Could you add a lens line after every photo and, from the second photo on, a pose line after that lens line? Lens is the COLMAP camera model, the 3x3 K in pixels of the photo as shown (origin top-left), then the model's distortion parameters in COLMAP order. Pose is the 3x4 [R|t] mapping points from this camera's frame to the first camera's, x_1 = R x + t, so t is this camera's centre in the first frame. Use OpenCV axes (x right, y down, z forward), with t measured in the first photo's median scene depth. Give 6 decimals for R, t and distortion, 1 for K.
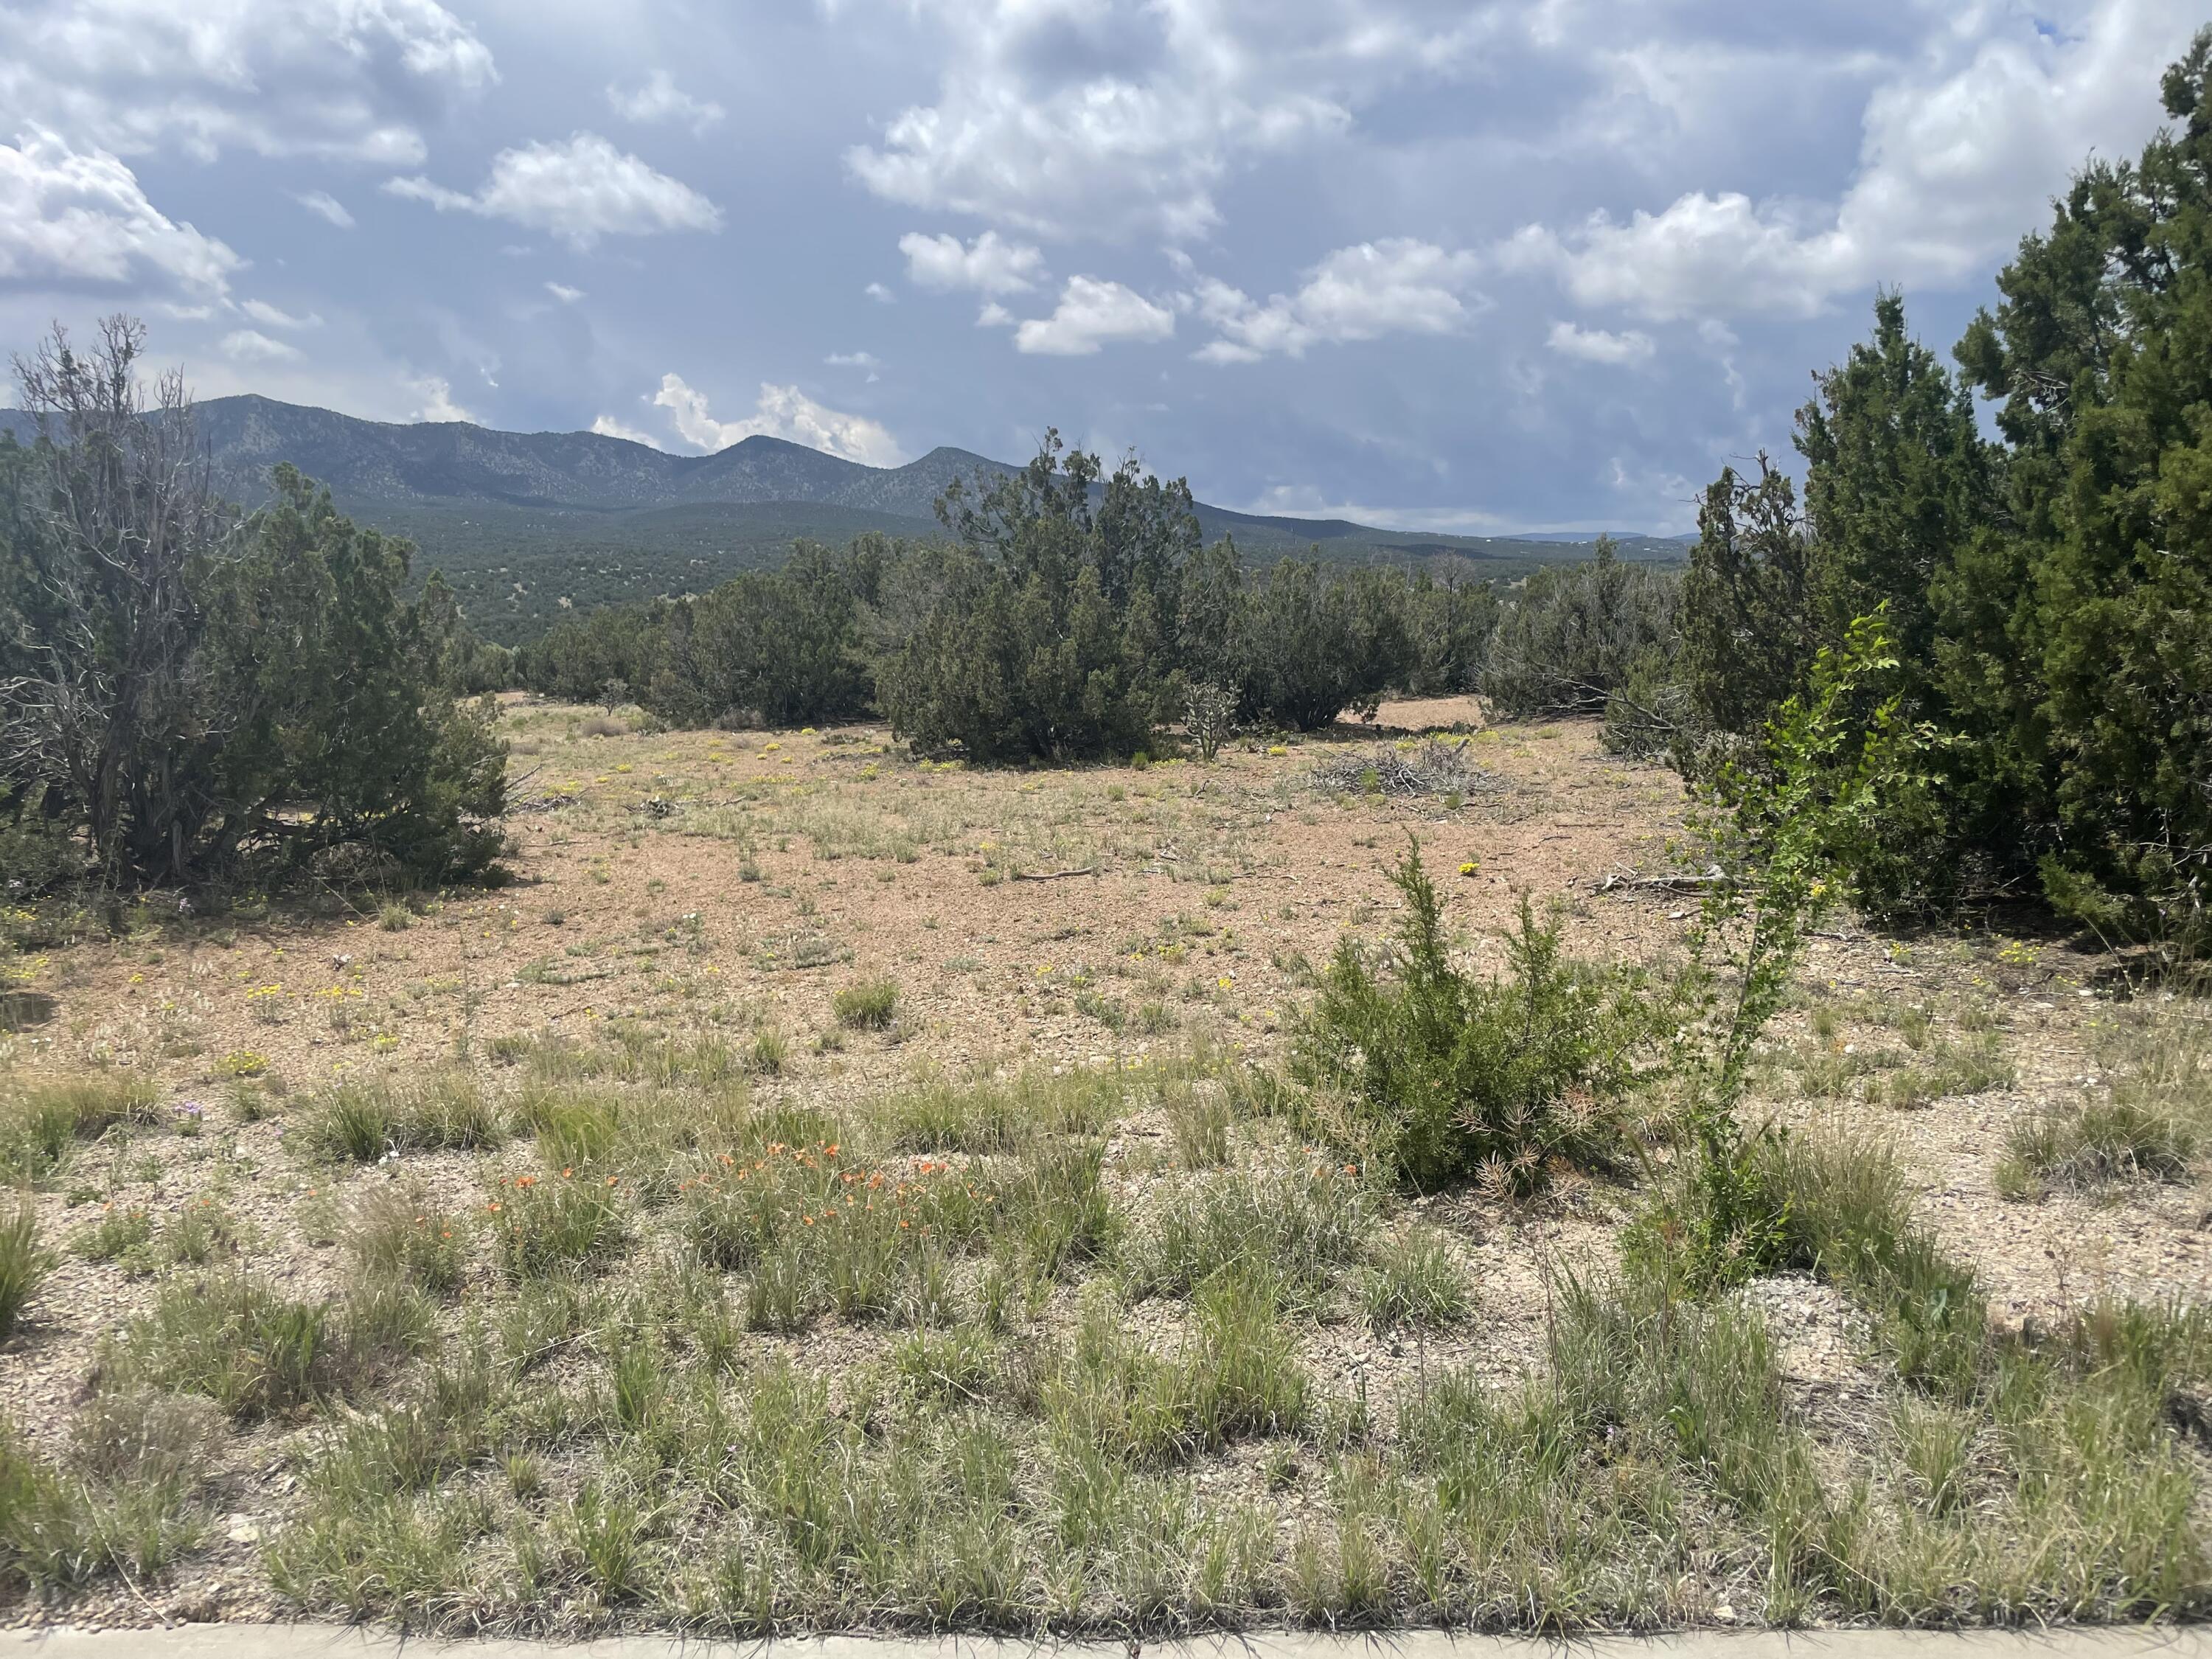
lens RADIAL K [[1709.7, 0, 1172.0], [0, 1709.7, 828.1], [0, 0, 1]] dist [0.072985, -0.097874]
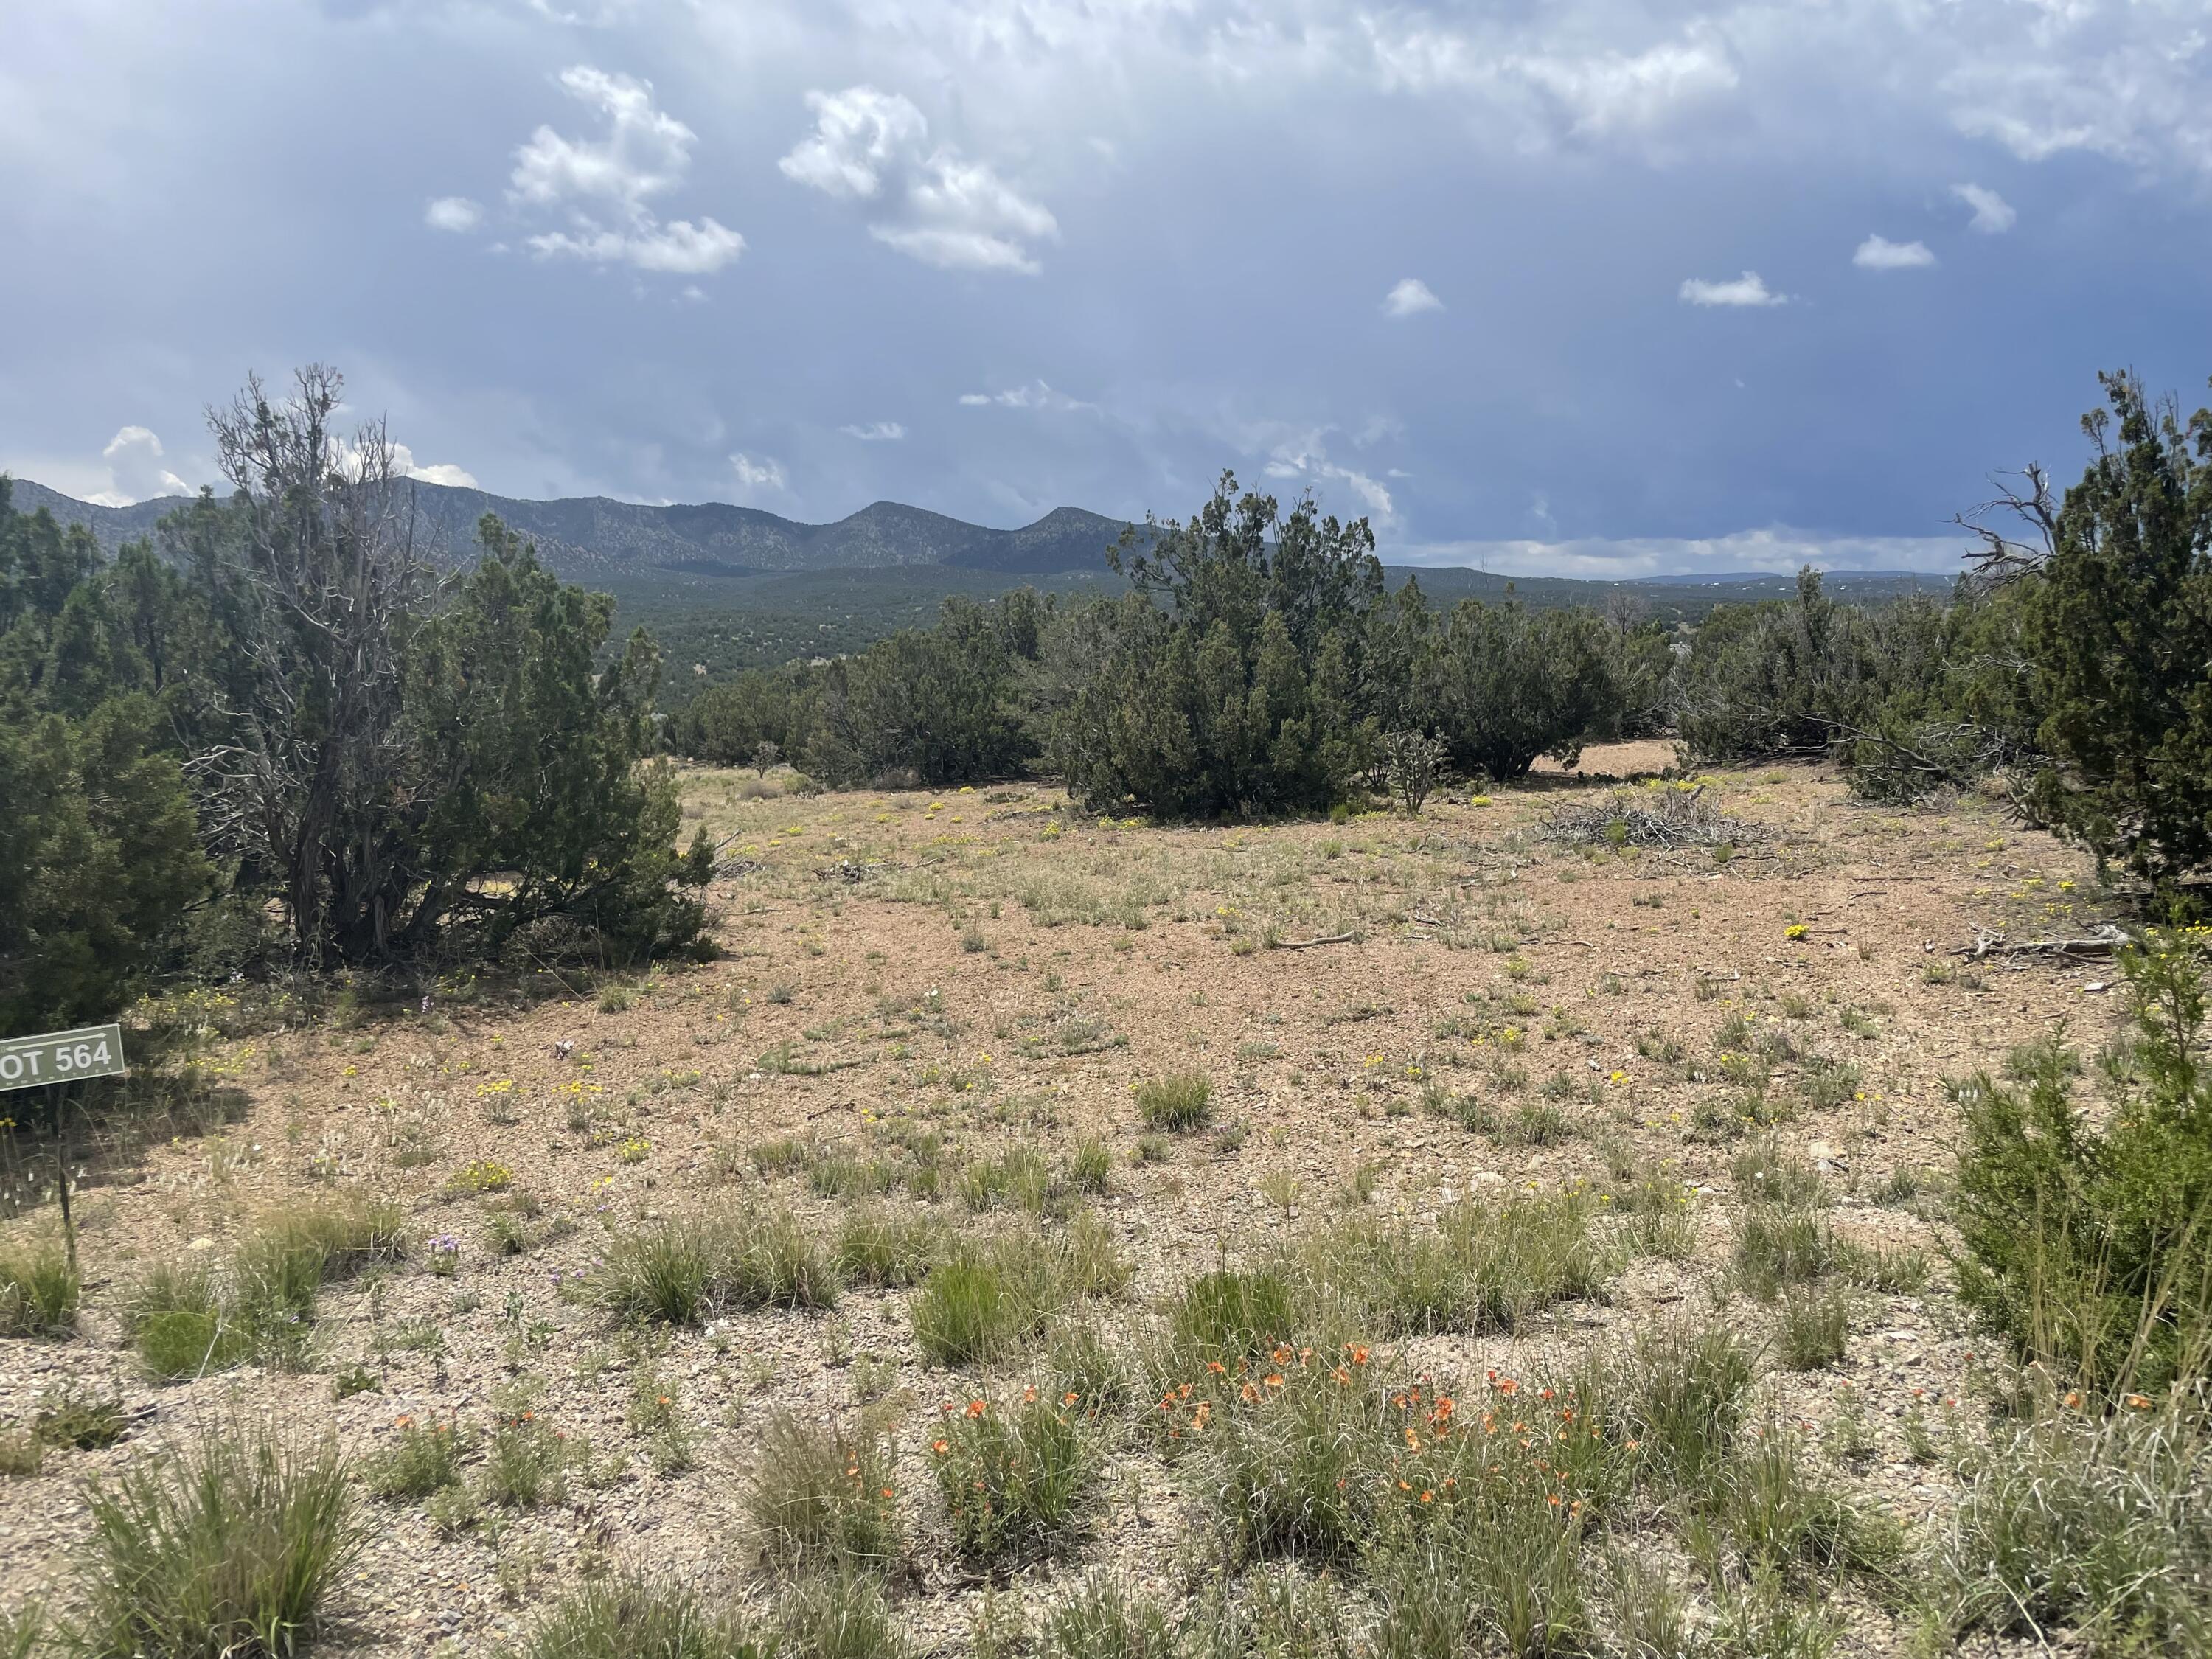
lens RADIAL K [[1650.0, 0, 1122.7], [0, 1650.0, 836.9], [0, 0, 1]] dist [0.071067, -0.084137]
pose [[0.997406, -0.015289, -0.070345, -0.098914], [0.013463, 0.999562, -0.026356, -0.006295], [0.070717, 0.025341, 0.997174, 0.114267]]
